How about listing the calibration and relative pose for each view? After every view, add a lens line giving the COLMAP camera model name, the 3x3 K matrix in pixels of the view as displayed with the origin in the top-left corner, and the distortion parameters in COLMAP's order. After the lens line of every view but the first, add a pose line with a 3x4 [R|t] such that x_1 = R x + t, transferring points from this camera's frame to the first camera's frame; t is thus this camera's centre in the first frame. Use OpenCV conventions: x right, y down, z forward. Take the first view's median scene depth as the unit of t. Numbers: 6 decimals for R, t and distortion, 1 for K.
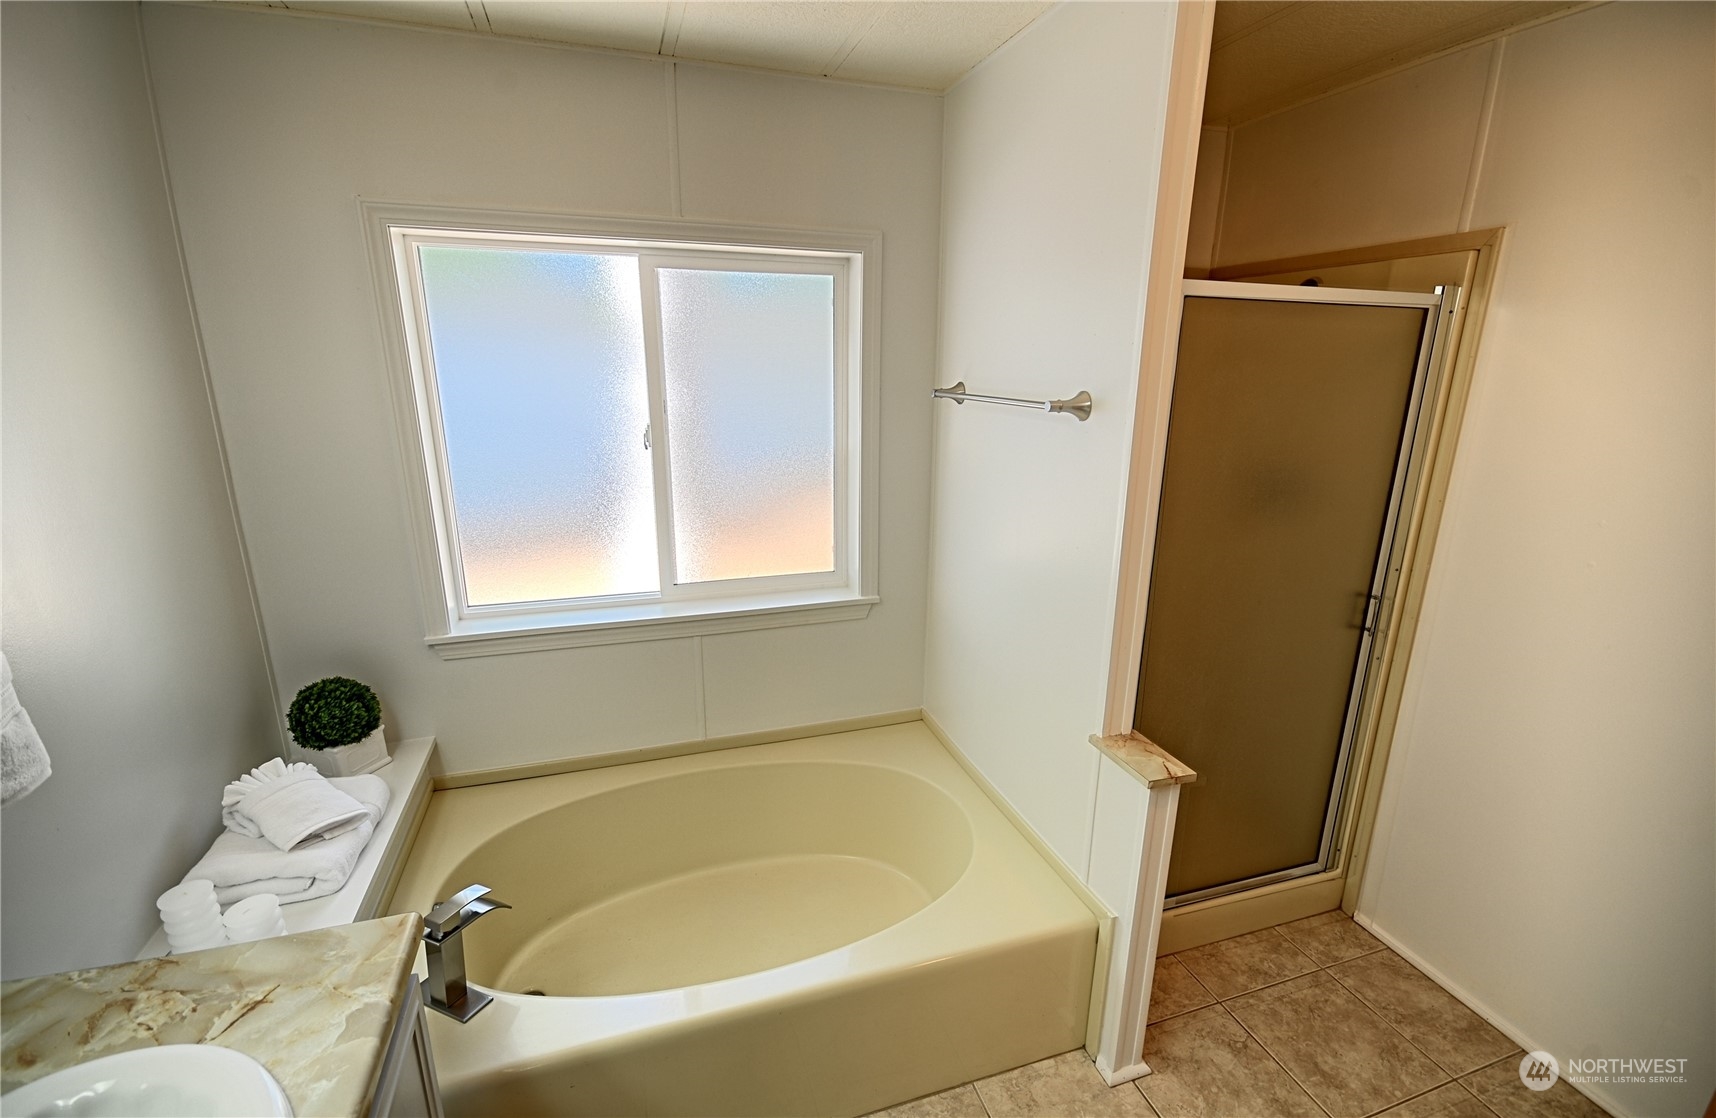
lens RADIAL K [[756.6, 0, 853.1], [0, 756.6, 565.1], [0, 0, 1]] dist [0.016219, -0.000724]
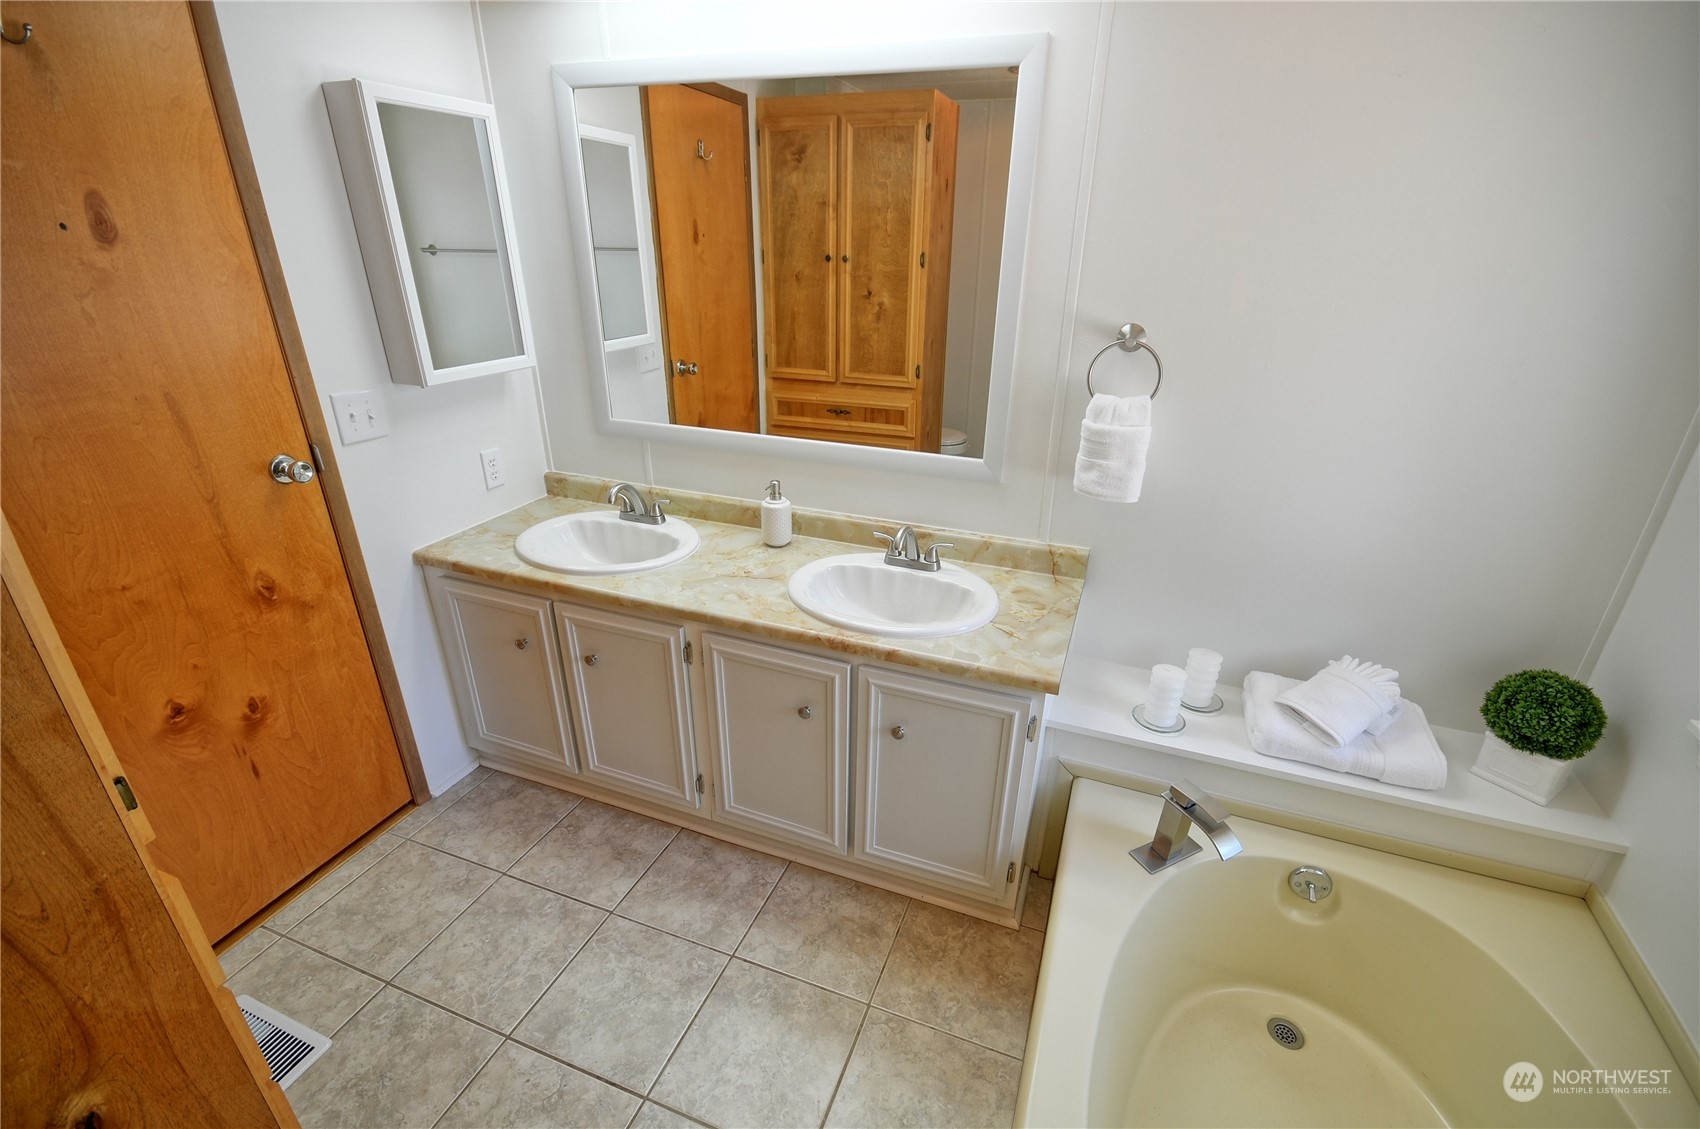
lens RADIAL K [[736.8, 0, 851.1], [0, 736.8, 562.9], [0, 0, 1]] dist [-0.002077, -0.001033]
pose [[-0.625707, 0.294135, -0.722479, 0.320967], [-0.224440, 0.819137, 0.527864, -0.192208], [0.747073, 0.492441, -0.446525, 0.707378]]
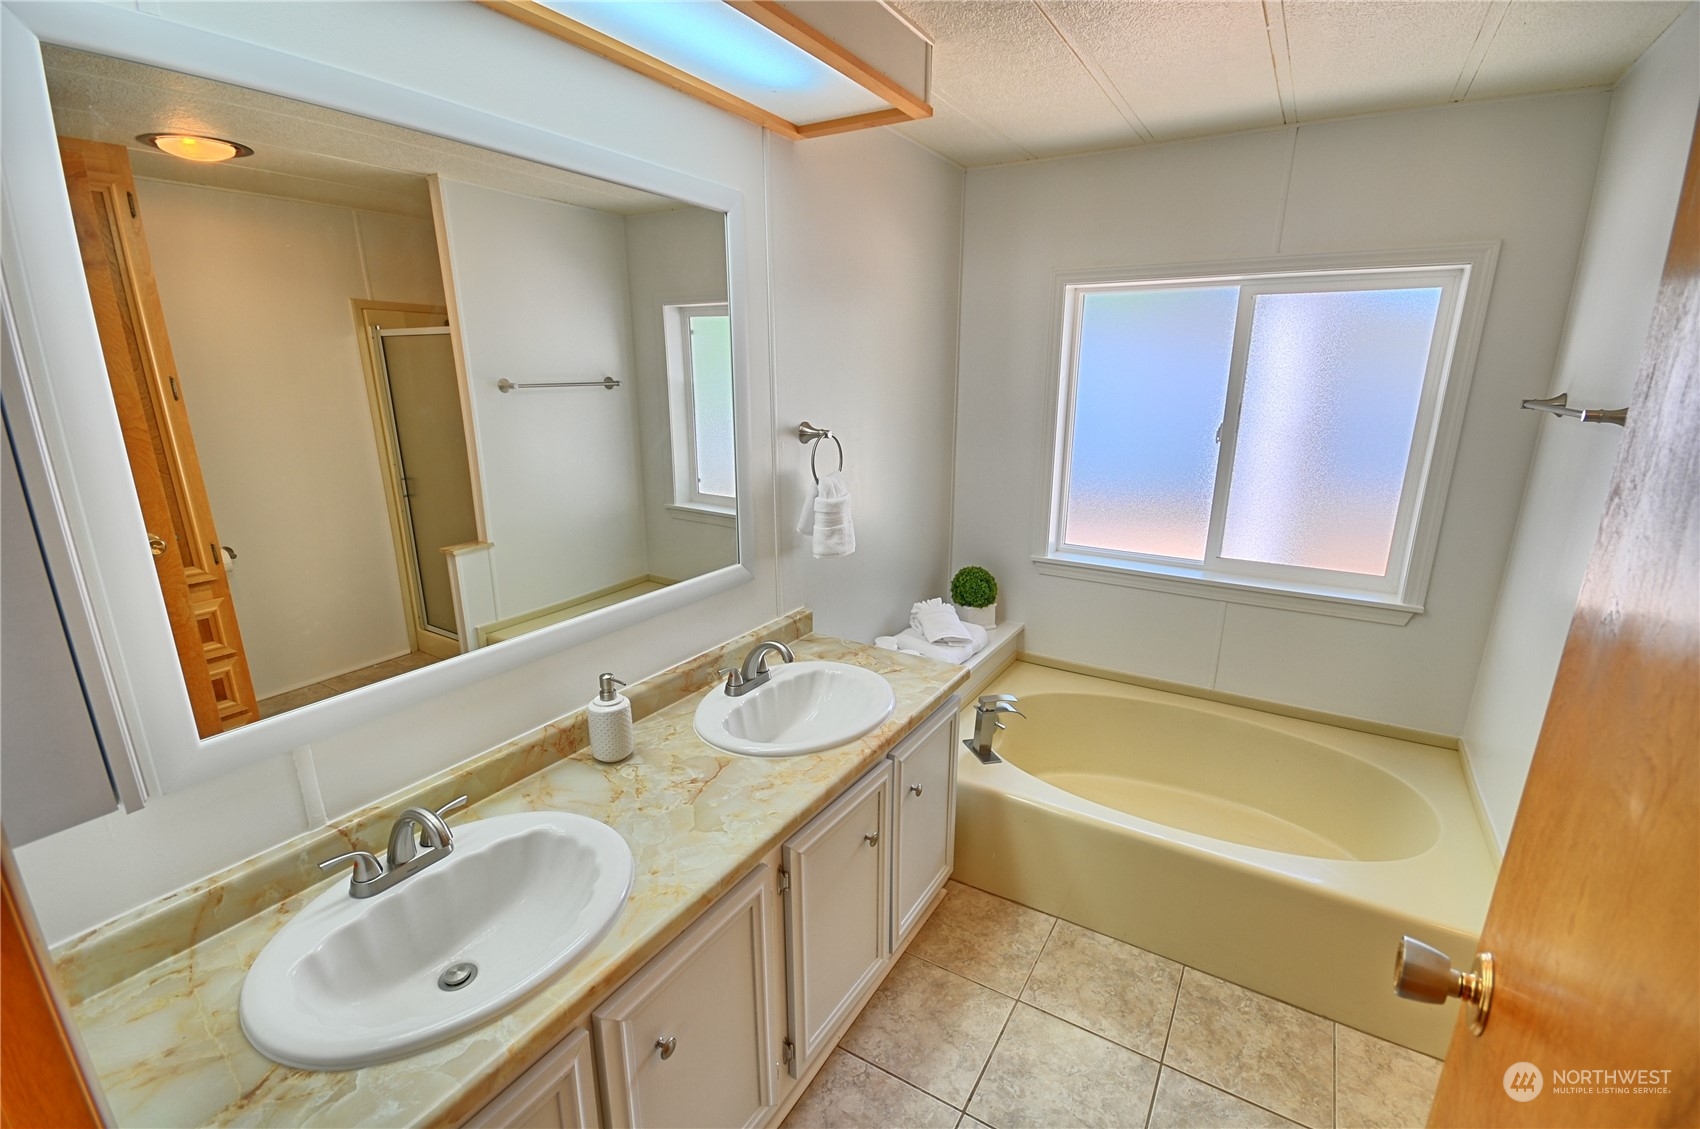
lens RADIAL K [[736.8, 0, 860.3], [0, 736.8, 571.1], [0, 0, 1]] dist [-0.002077, -0.001033]
pose [[0.648883, 0.195759, -0.735275, 0.311922], [-0.196943, 0.976617, 0.086211, 0.070190], [0.734959, 0.088866, 0.672264, -0.240642]]
